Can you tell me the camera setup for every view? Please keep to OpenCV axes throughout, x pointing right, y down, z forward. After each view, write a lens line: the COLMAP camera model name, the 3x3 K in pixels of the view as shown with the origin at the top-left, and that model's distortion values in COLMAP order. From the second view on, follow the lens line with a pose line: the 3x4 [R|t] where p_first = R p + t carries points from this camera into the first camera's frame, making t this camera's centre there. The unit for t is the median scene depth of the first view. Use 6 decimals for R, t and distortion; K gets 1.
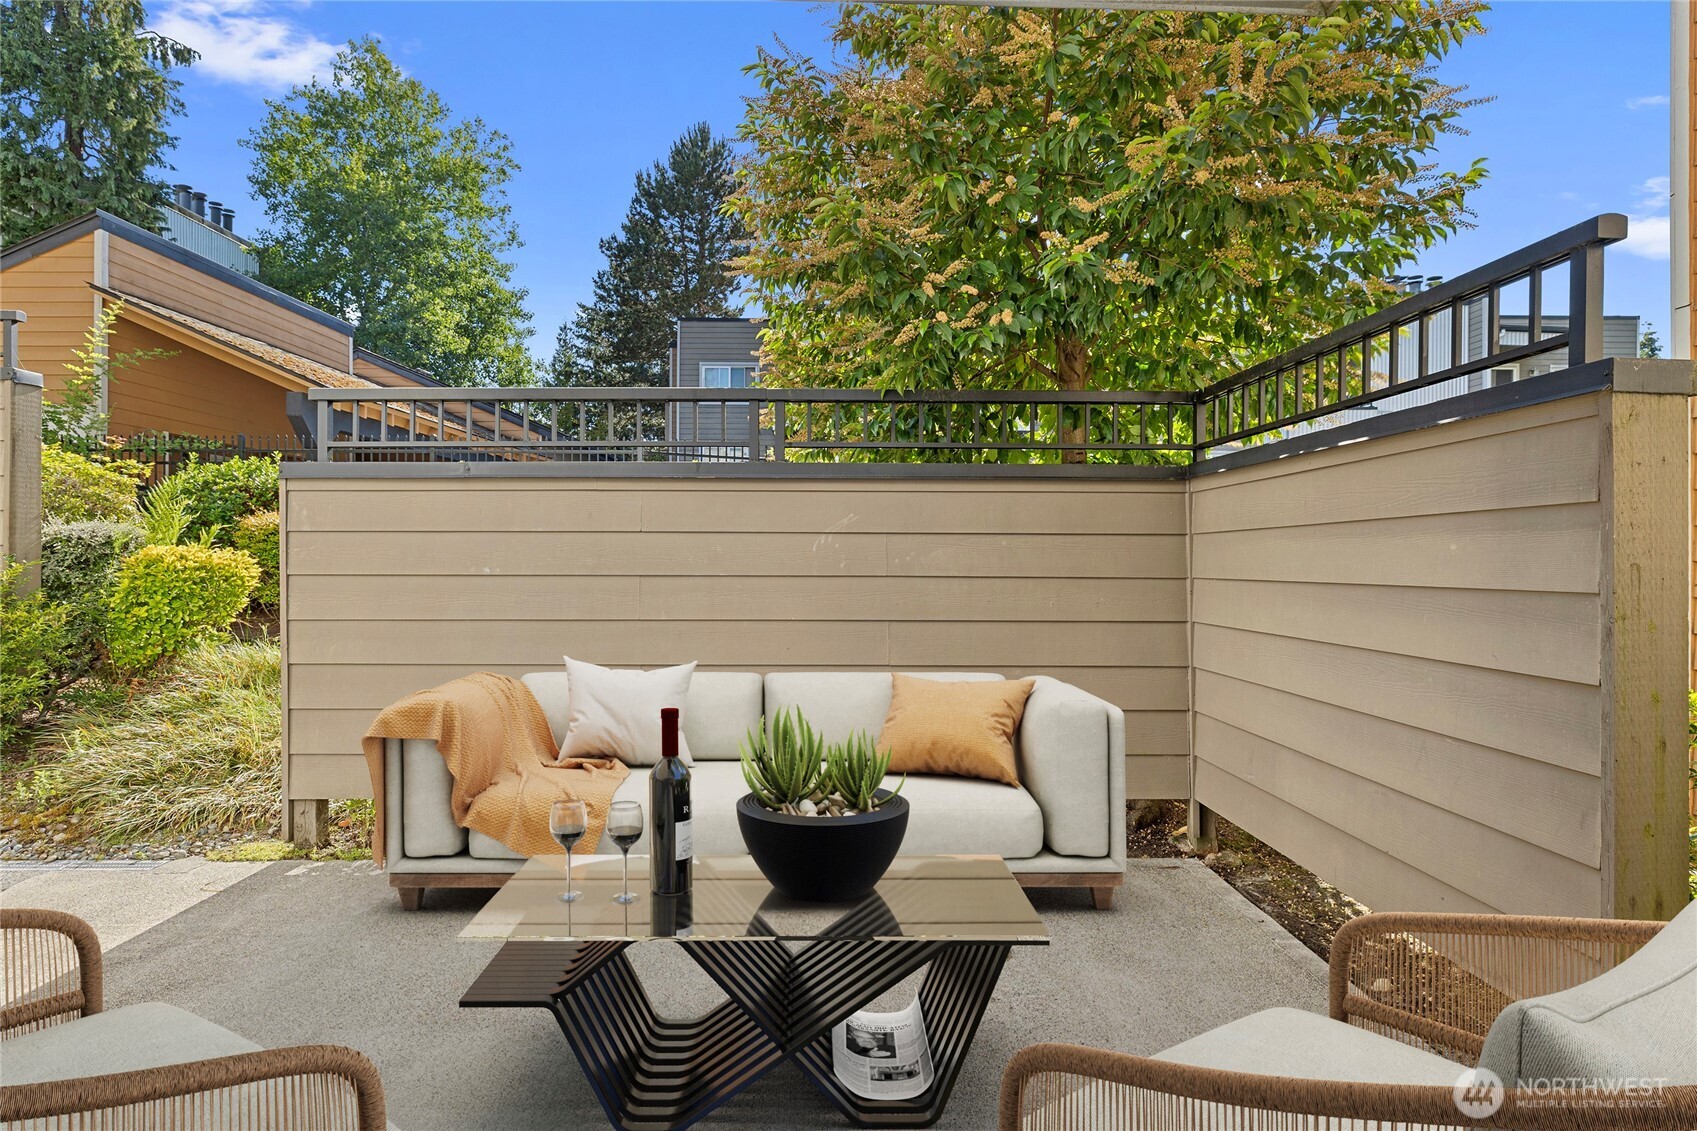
lens RADIAL K [[861.0, 0, 850.4], [0, 861.0, 570.3], [0, 0, 1]] dist [0.000746, 0.000031]
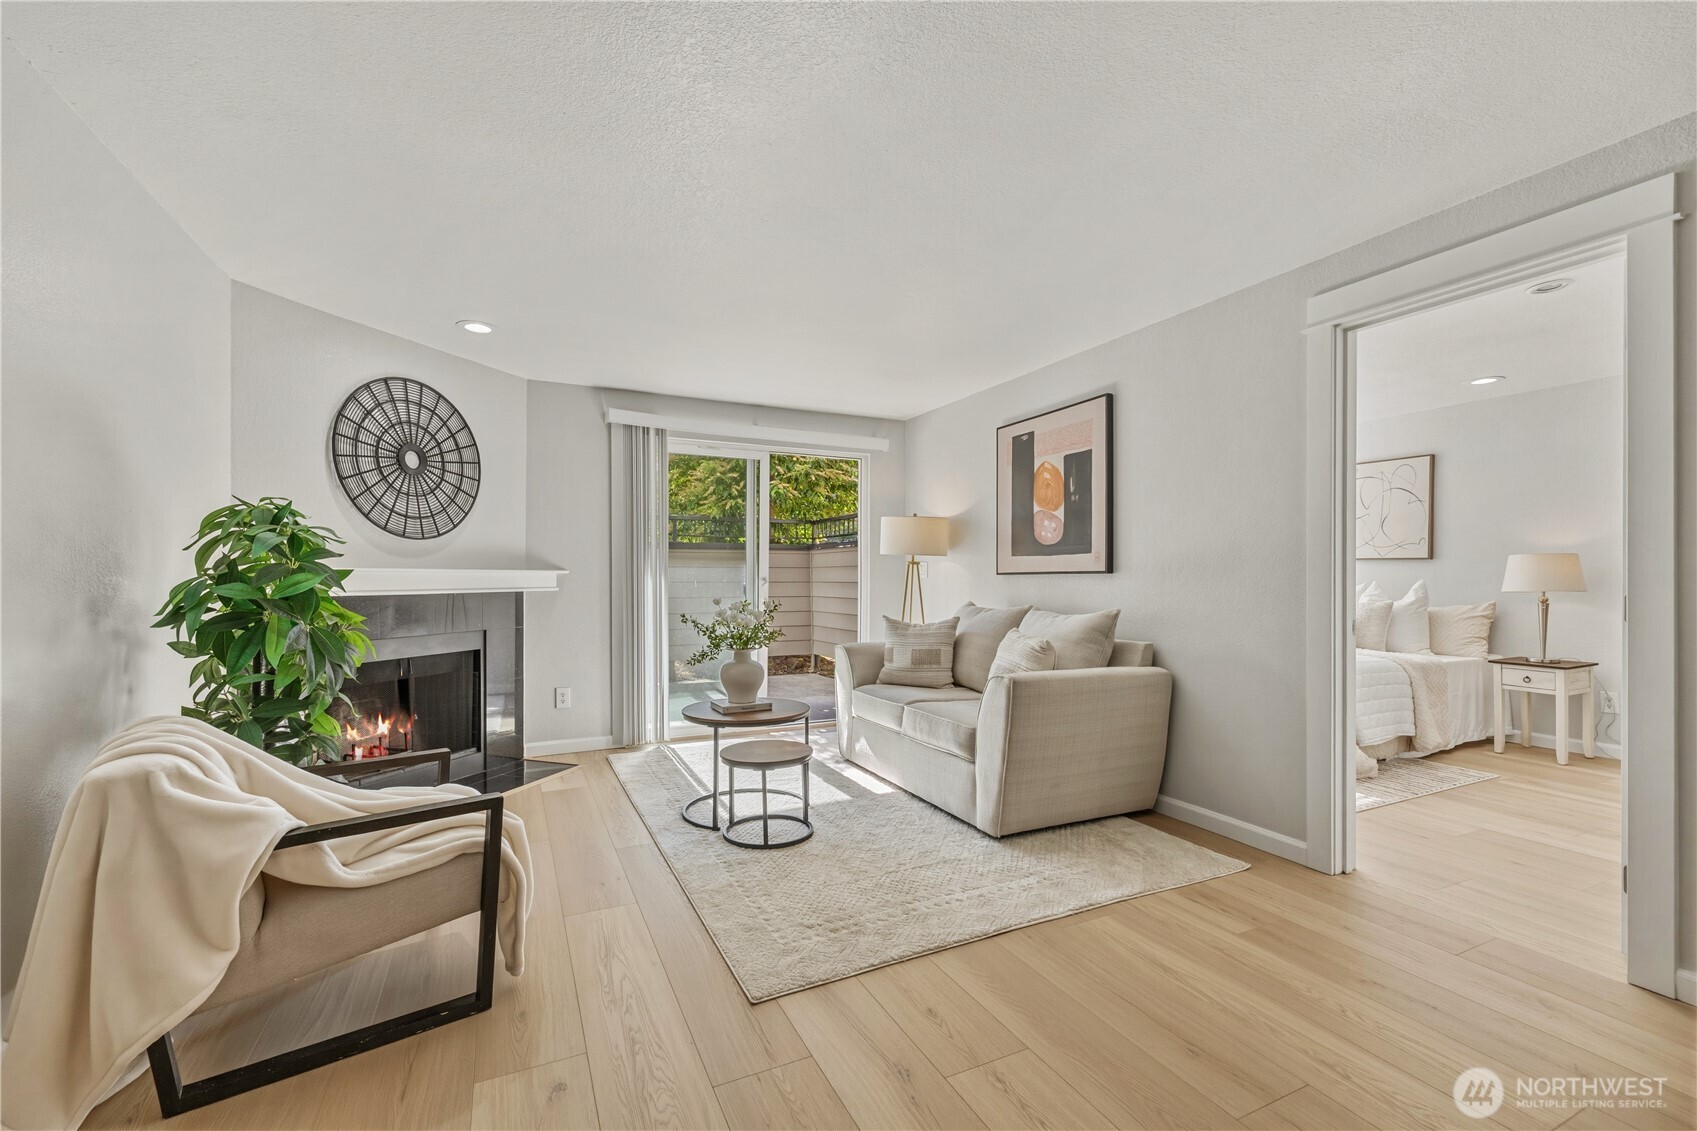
lens RADIAL K [[716.2, 0, 850.5], [0, 716.2, 576.1], [0, 0, 1]] dist [0.001612, -0.000891]
pose [[0.909405, -0.001624, 0.415908, -0.592311], [0.006713, 0.999919, -0.010774, 0.018577], [-0.415857, 0.012590, 0.909343, -1.510921]]
